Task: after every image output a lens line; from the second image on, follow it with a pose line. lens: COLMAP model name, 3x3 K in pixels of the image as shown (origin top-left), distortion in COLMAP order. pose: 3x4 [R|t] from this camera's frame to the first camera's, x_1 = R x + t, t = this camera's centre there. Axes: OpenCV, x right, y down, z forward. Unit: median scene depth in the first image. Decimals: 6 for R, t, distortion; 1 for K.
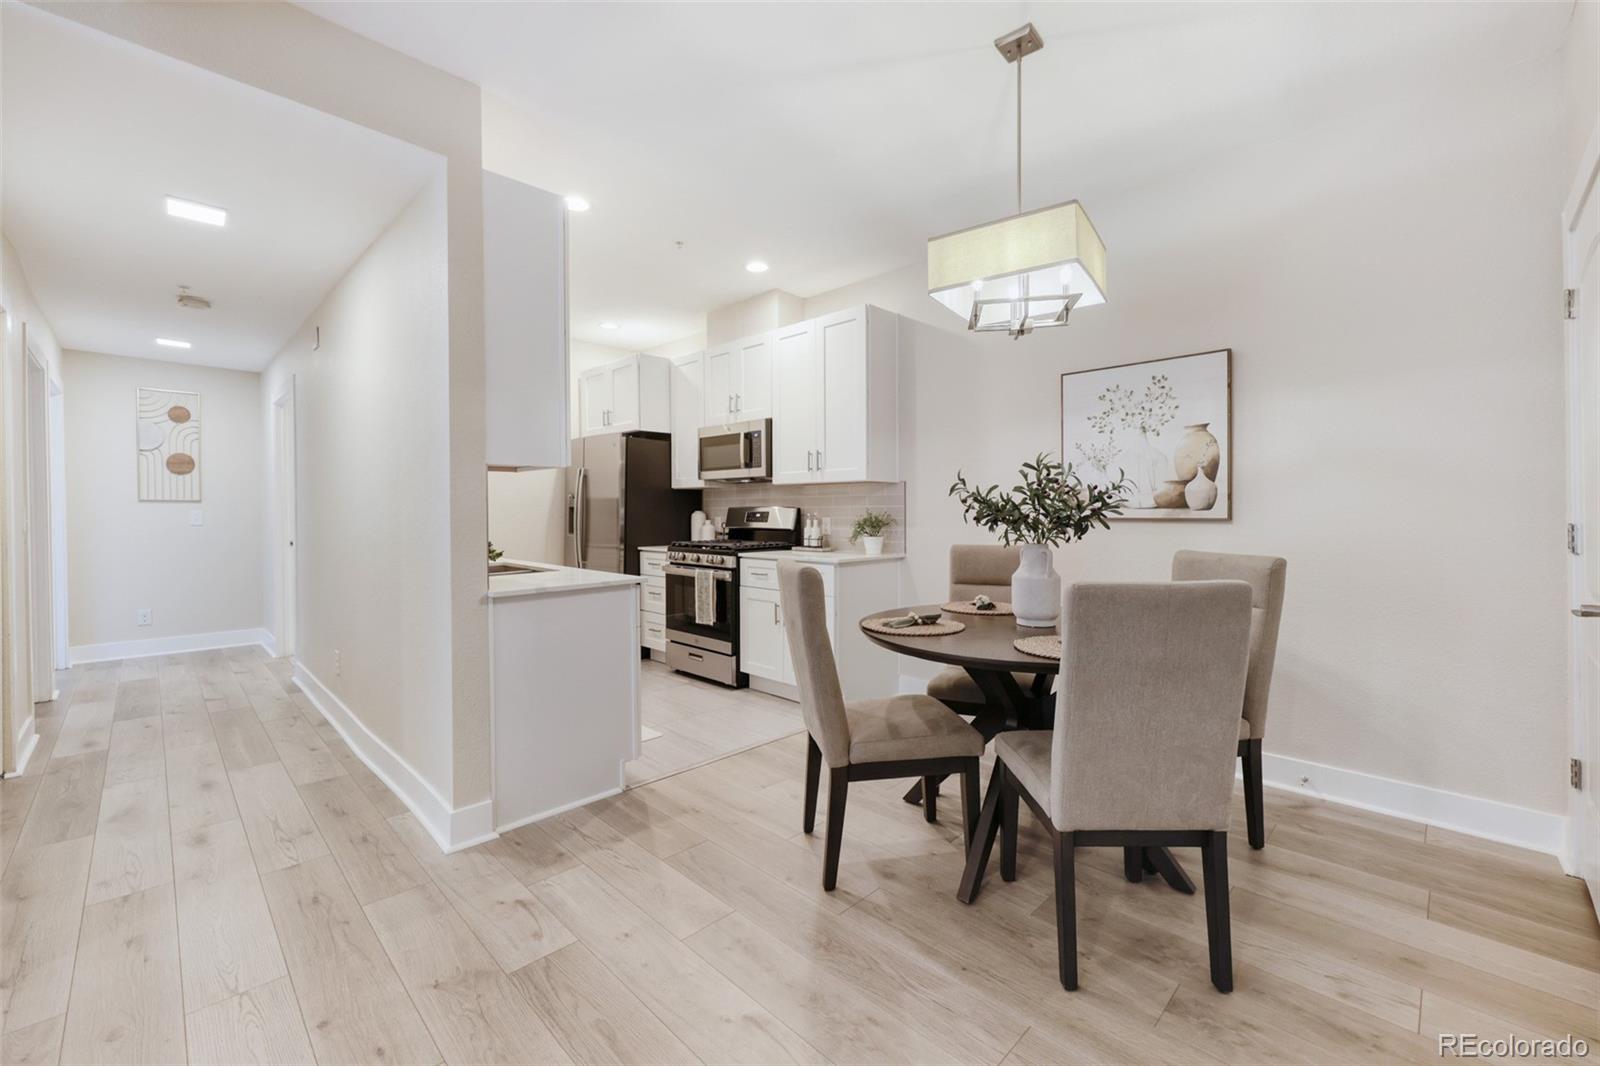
lens RADIAL K [[647.5, 0, 788.8], [0, 647.5, 526.6], [0, 0, 1]] dist [-0.001422, -0.000049]
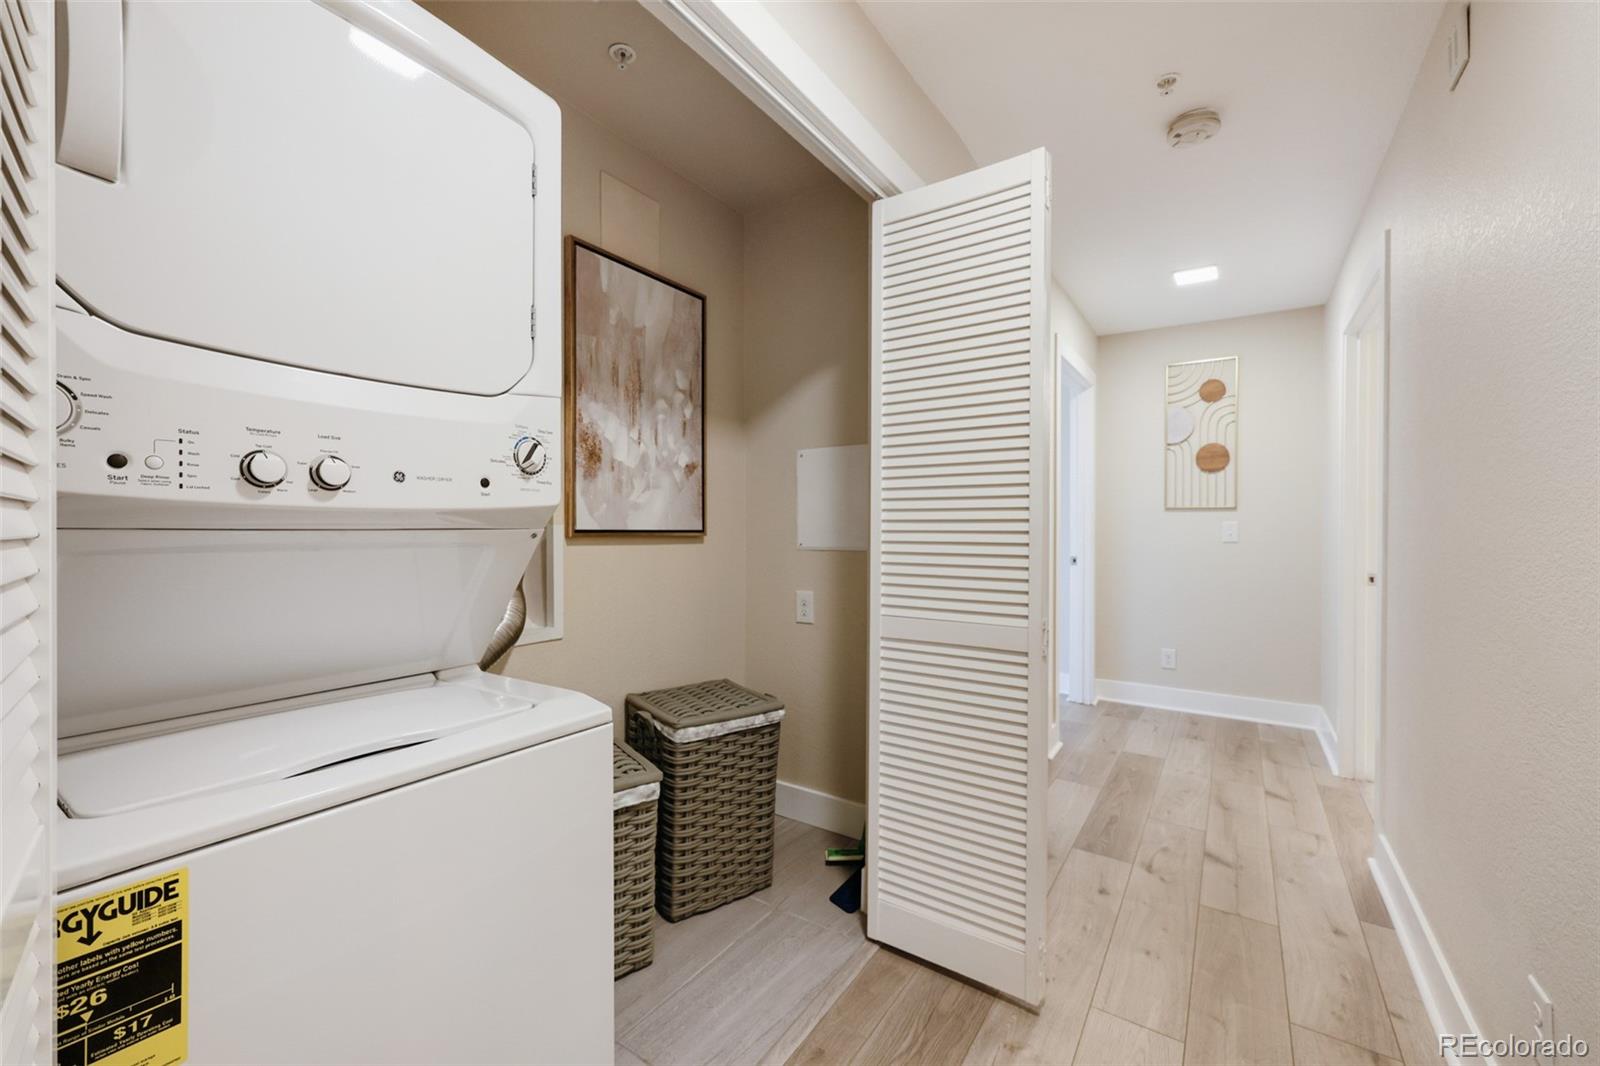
lens RADIAL K [[647.5, 0, 795.7], [0, 647.5, 527.7], [0, 0, 1]] dist [-0.001422, -0.000049]
pose [[0.193003, 0.000947, -0.981198, -0.315979], [-0.029345, 0.999558, -0.004807, -0.000919], [0.980759, 0.029721, 0.192946, 0.401576]]
